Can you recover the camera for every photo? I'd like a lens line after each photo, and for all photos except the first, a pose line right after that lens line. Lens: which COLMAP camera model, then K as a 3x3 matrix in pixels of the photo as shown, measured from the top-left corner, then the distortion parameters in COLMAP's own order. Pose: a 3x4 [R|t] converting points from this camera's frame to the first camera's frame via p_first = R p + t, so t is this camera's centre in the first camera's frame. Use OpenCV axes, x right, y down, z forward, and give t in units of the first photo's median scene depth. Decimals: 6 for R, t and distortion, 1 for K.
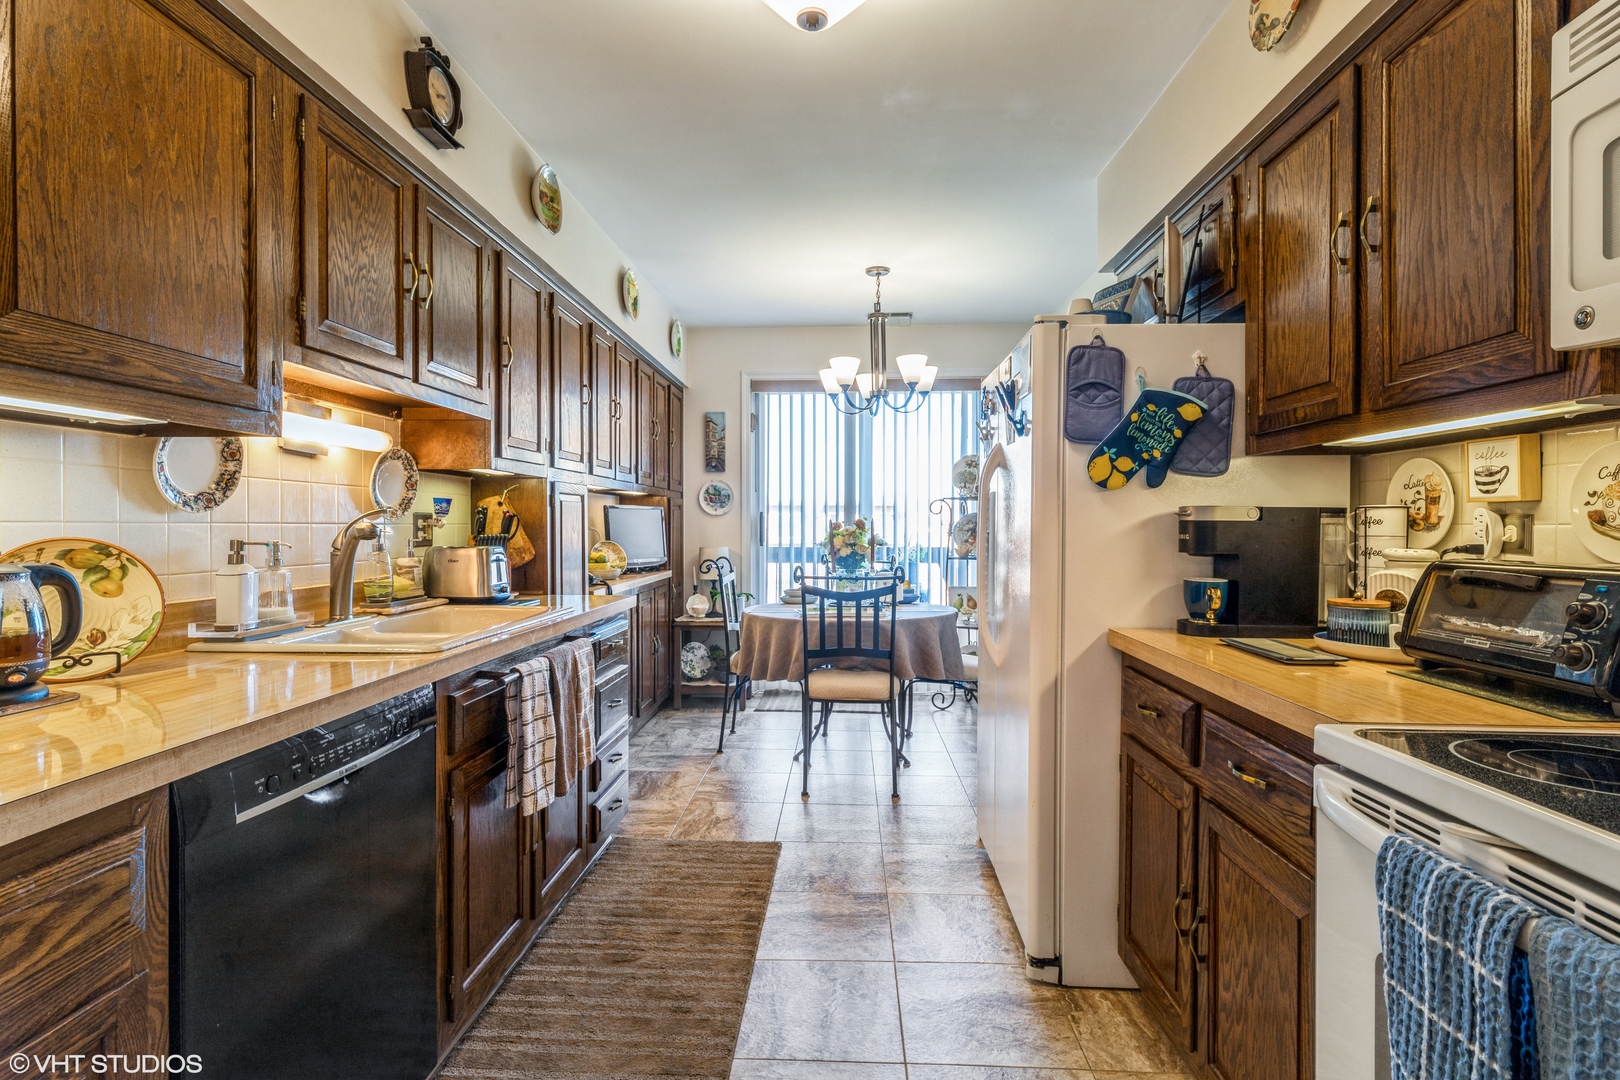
lens RADIAL K [[791.2, 0, 809.8], [0, 791.2, 533.9], [0, 0, 1]] dist [-0.002244, 0.000143]
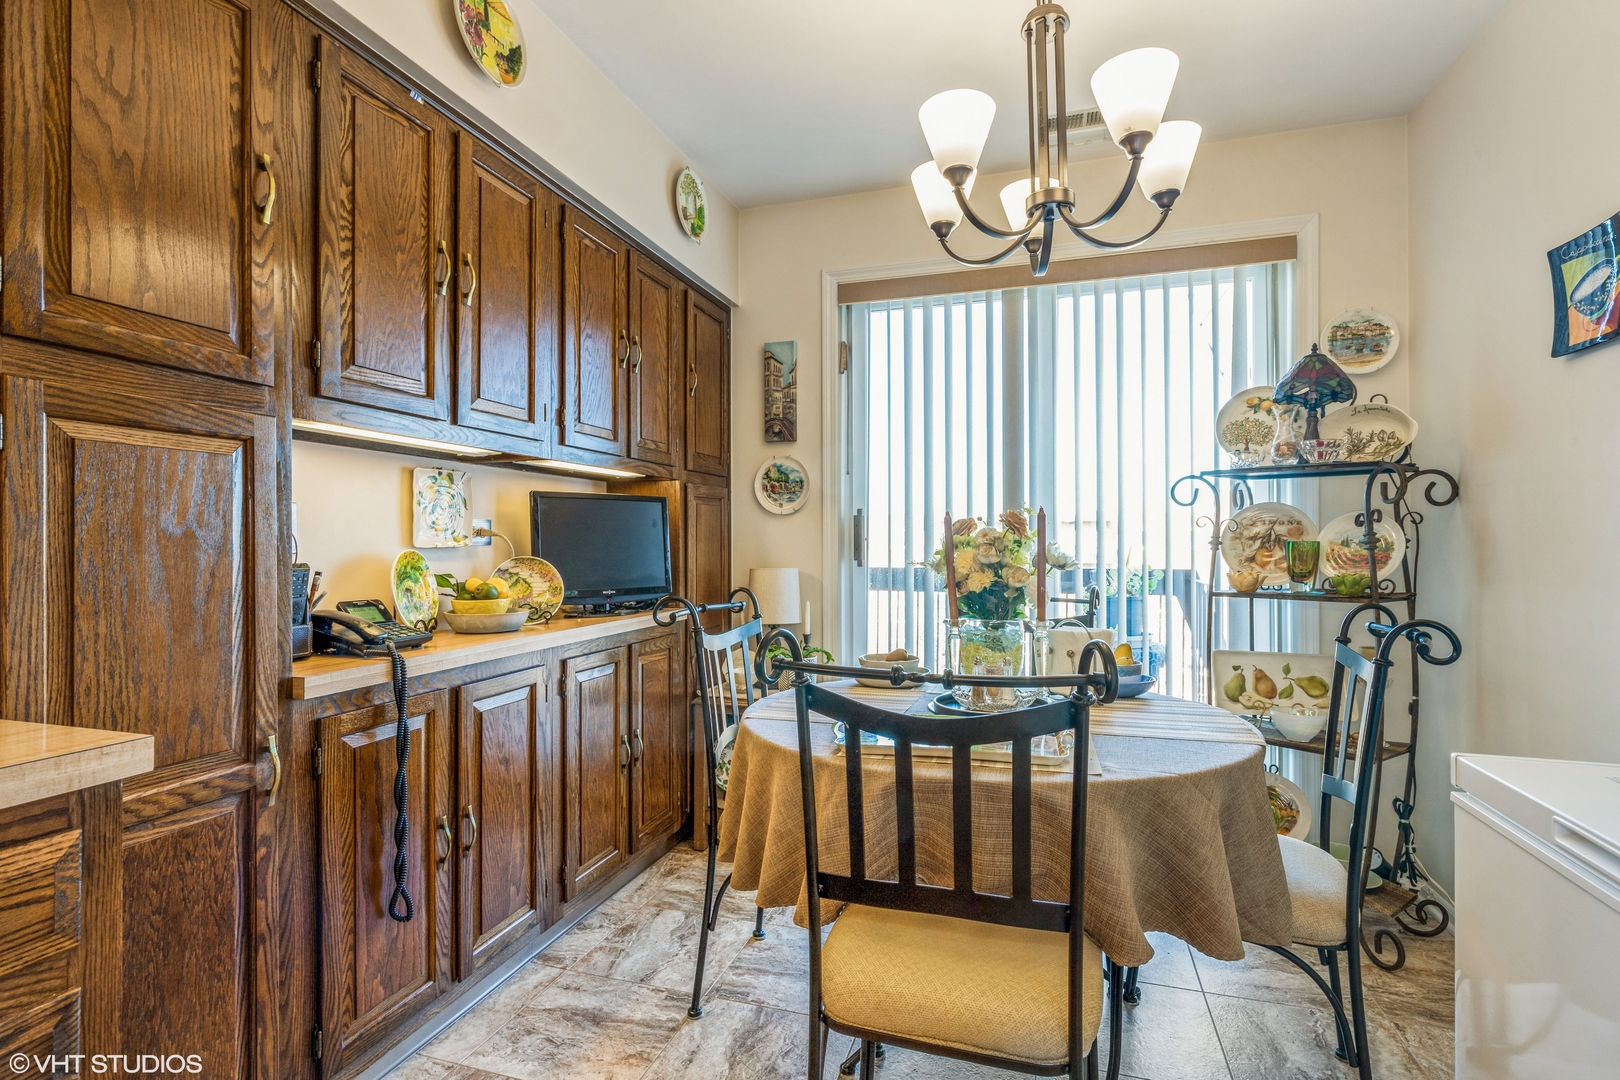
lens RADIAL K [[791.2, 0, 809.3], [0, 791.2, 537.1], [0, 0, 1]] dist [-0.002244, 0.000143]
pose [[0.967898, -0.004569, -0.251302, 0.055134], [0.000005, 0.999835, -0.018161, 0.004617], [0.251343, 0.017577, 0.967738, 0.453093]]
